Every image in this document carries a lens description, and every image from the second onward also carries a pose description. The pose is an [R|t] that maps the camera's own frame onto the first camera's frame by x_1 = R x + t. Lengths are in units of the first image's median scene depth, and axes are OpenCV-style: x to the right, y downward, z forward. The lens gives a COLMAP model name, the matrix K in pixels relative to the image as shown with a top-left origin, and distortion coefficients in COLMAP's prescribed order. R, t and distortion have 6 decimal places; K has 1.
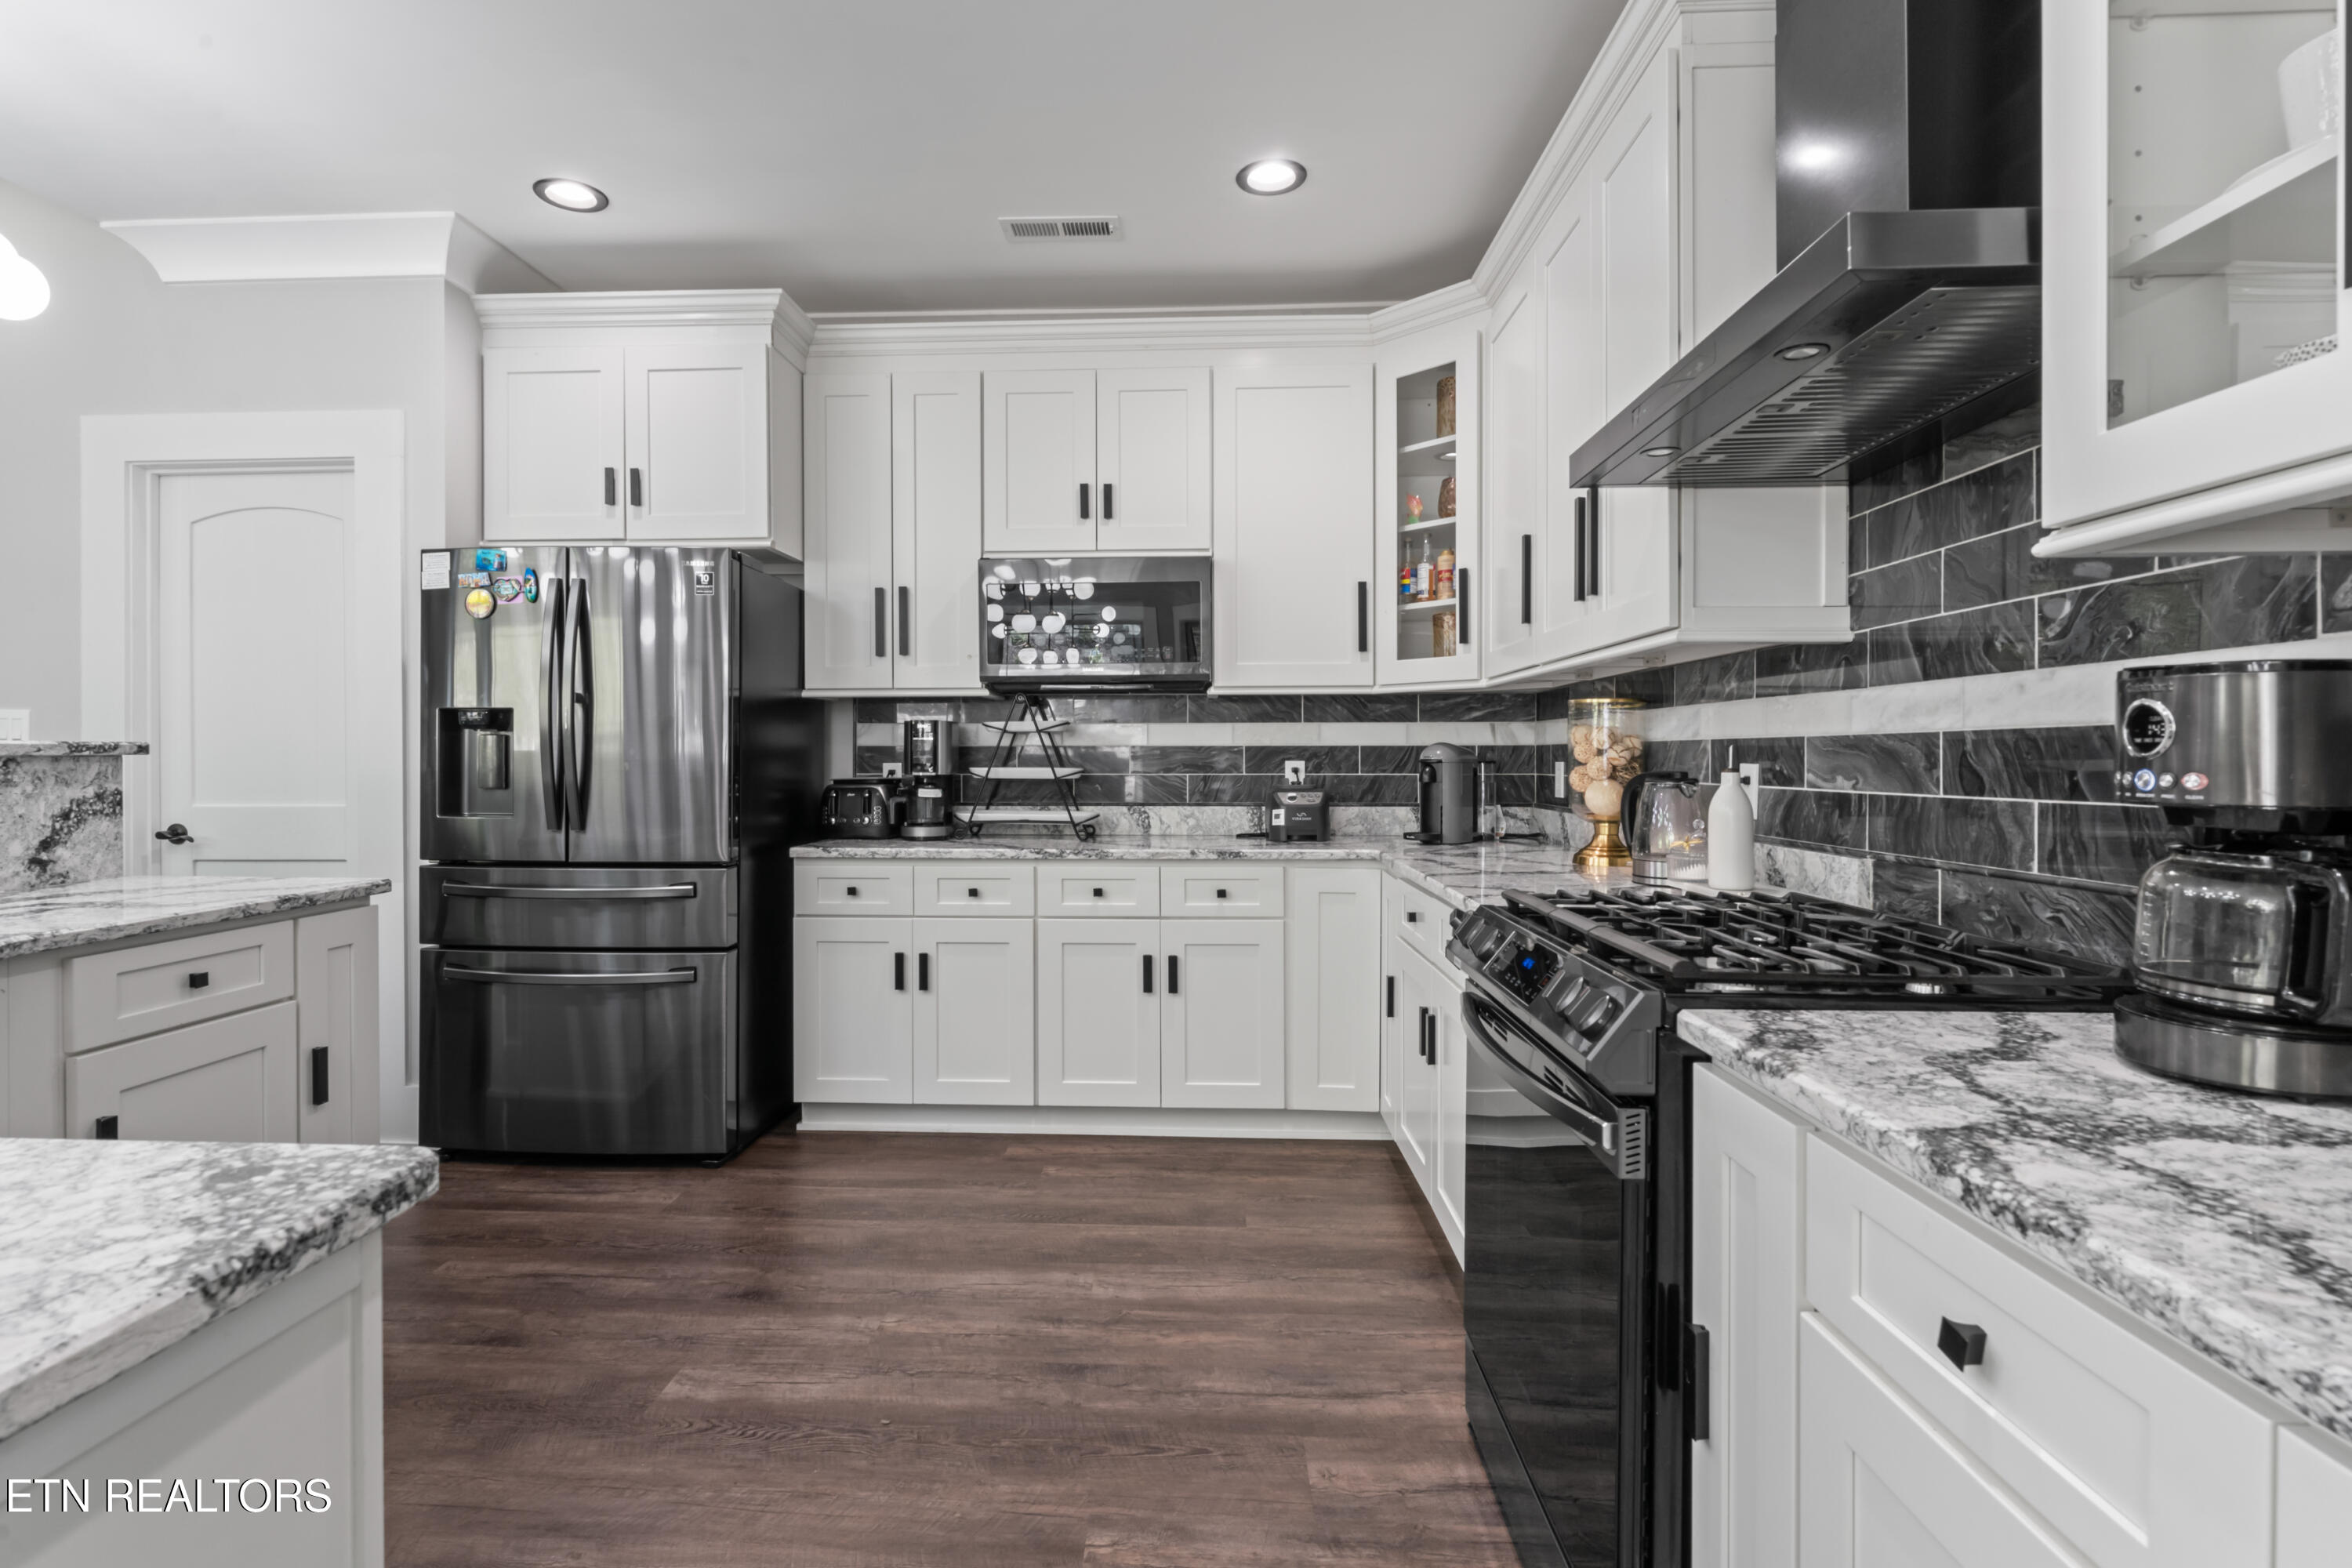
lens RADIAL K [[1144.4, 0, 1142.2], [0, 1144.4, 768.8], [0, 0, 1]] dist [0.001519, -0.000211]
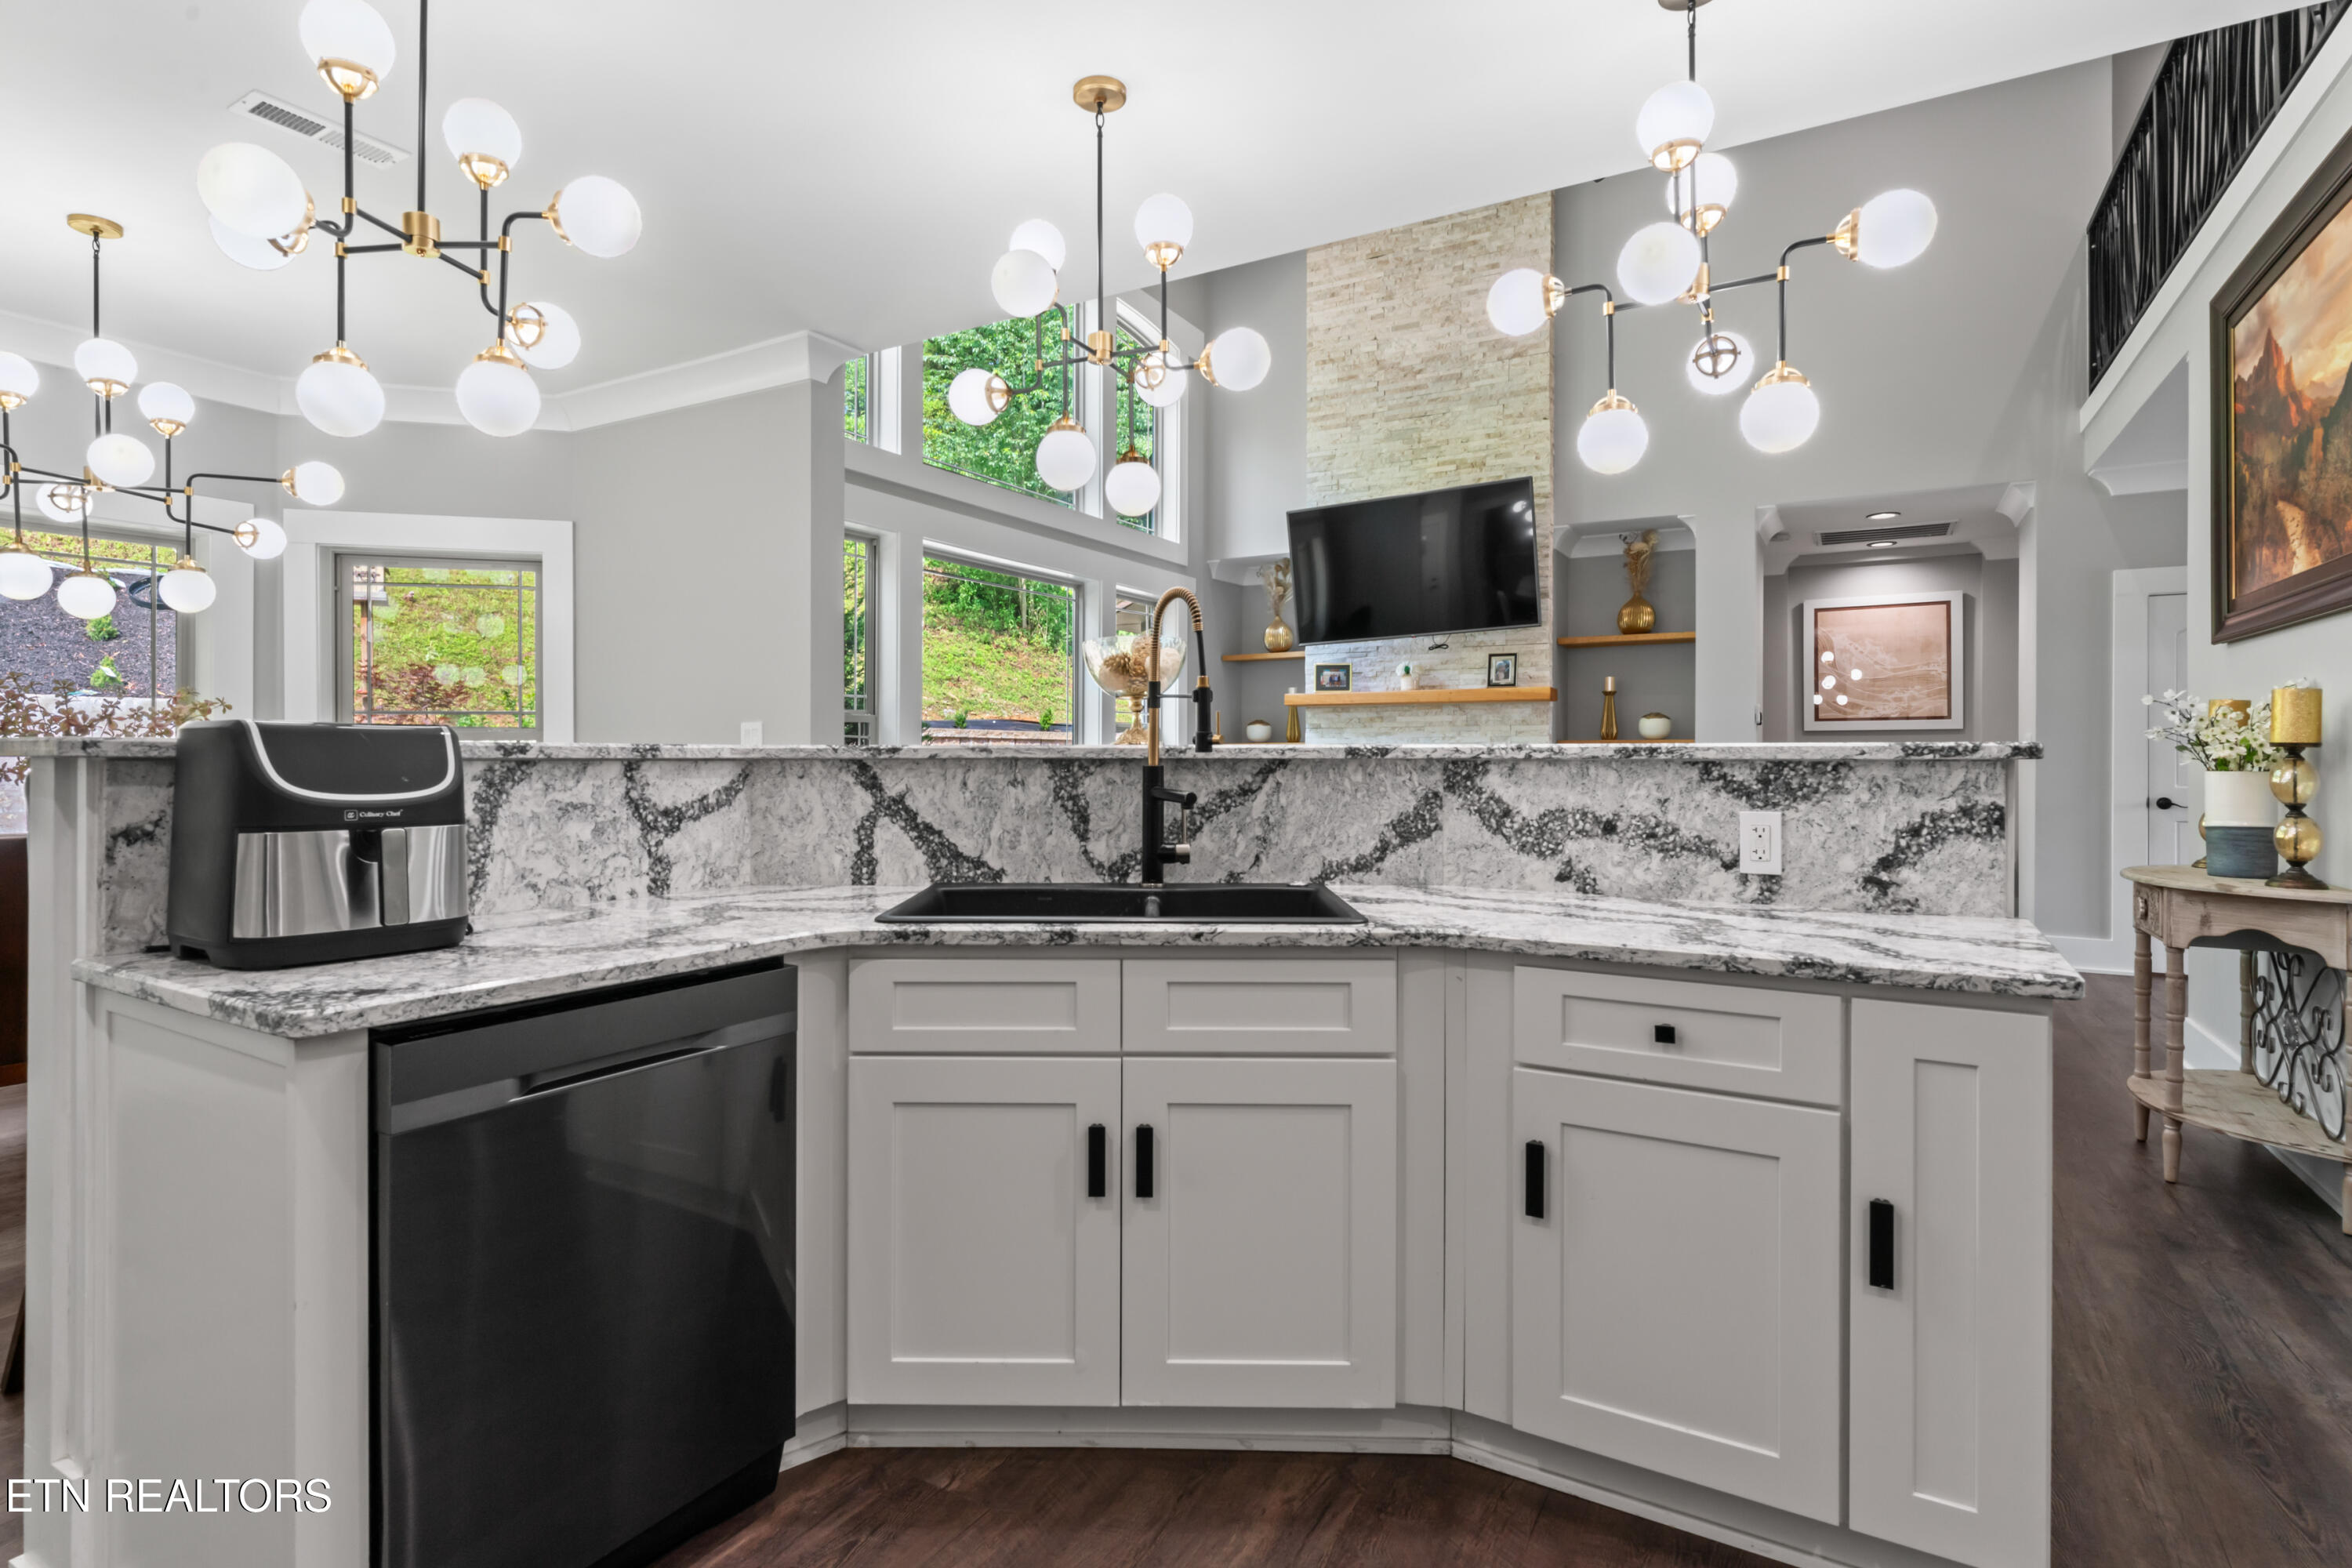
lens RADIAL K [[1144.4, 0, 1173.1], [0, 1144.4, 770.8], [0, 0, 1]] dist [0.001519, -0.000211]
pose [[-0.458062, 0.006368, -0.888897, 0.051042], [-0.013816, 0.999803, 0.014282, -0.008011], [0.888813, 0.018823, -0.457883, 0.923900]]
